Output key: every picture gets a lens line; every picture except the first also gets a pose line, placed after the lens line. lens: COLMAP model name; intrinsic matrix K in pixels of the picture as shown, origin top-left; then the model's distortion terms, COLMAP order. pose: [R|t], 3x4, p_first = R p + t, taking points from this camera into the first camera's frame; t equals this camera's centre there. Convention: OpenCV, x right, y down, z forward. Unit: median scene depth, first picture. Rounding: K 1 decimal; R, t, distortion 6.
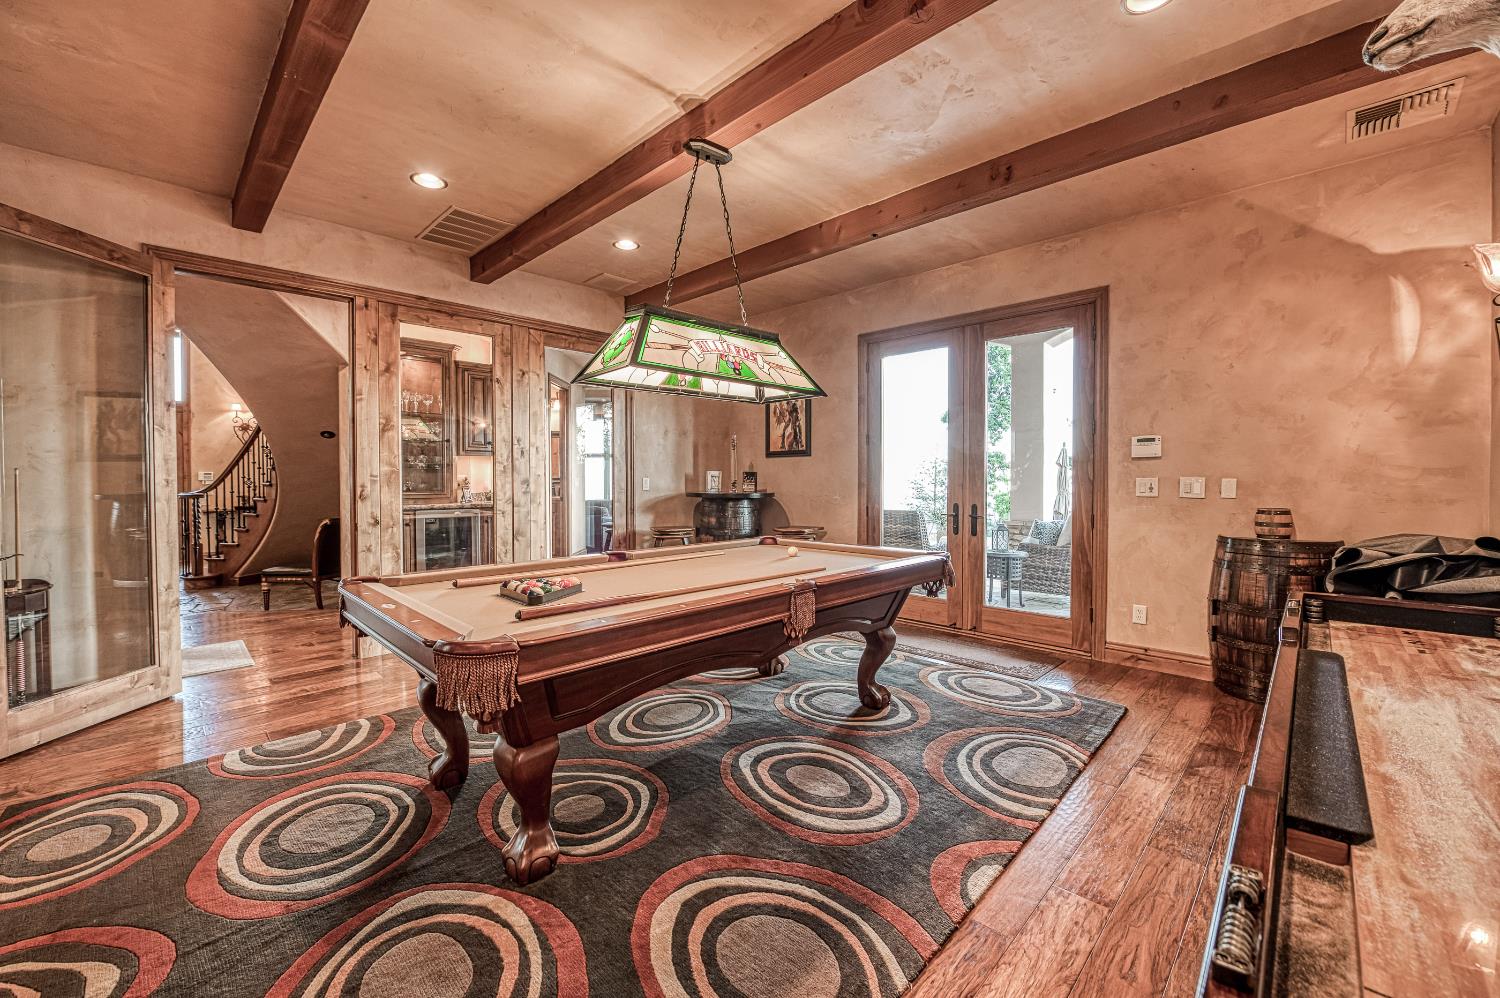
lens RADIAL K [[615.9, 0, 746.4], [0, 615.9, 486.7], [0, 0, 1]] dist [-0.008167, -0.003153]
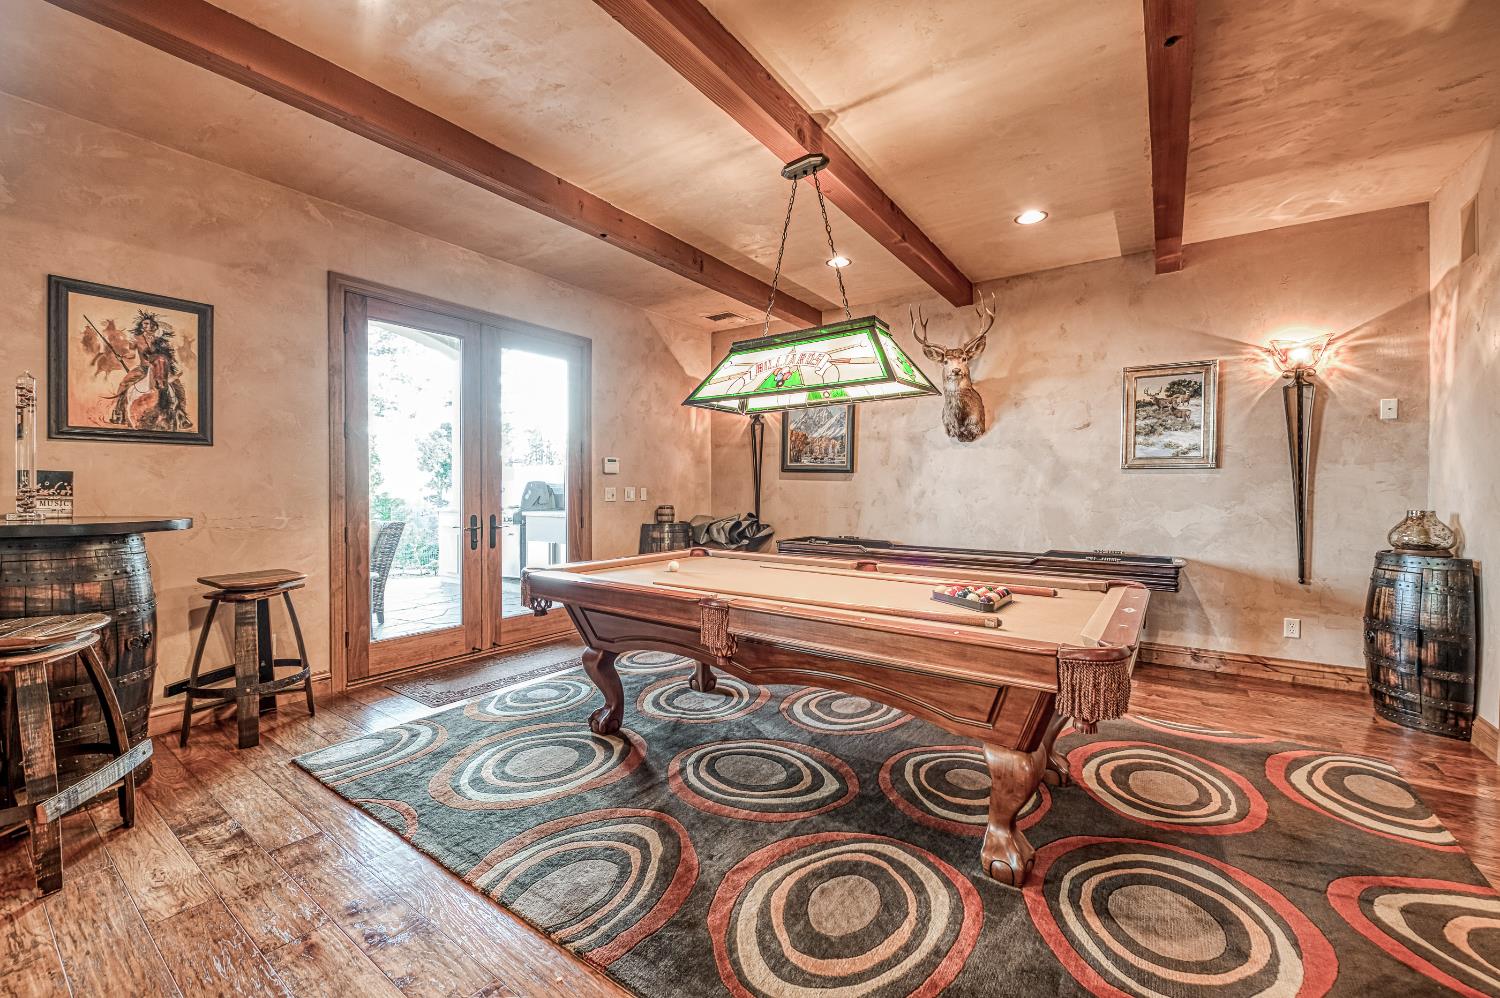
lens RADIAL K [[615.9, 0, 748.7], [0, 615.9, 494.0], [0, 0, 1]] dist [-0.008167, -0.003153]
pose [[-0.194969, -0.008528, 0.980772, -0.844754], [0.011439, 0.999874, 0.010968, -0.012888], [-0.980743, 0.013357, -0.194847, 1.047129]]
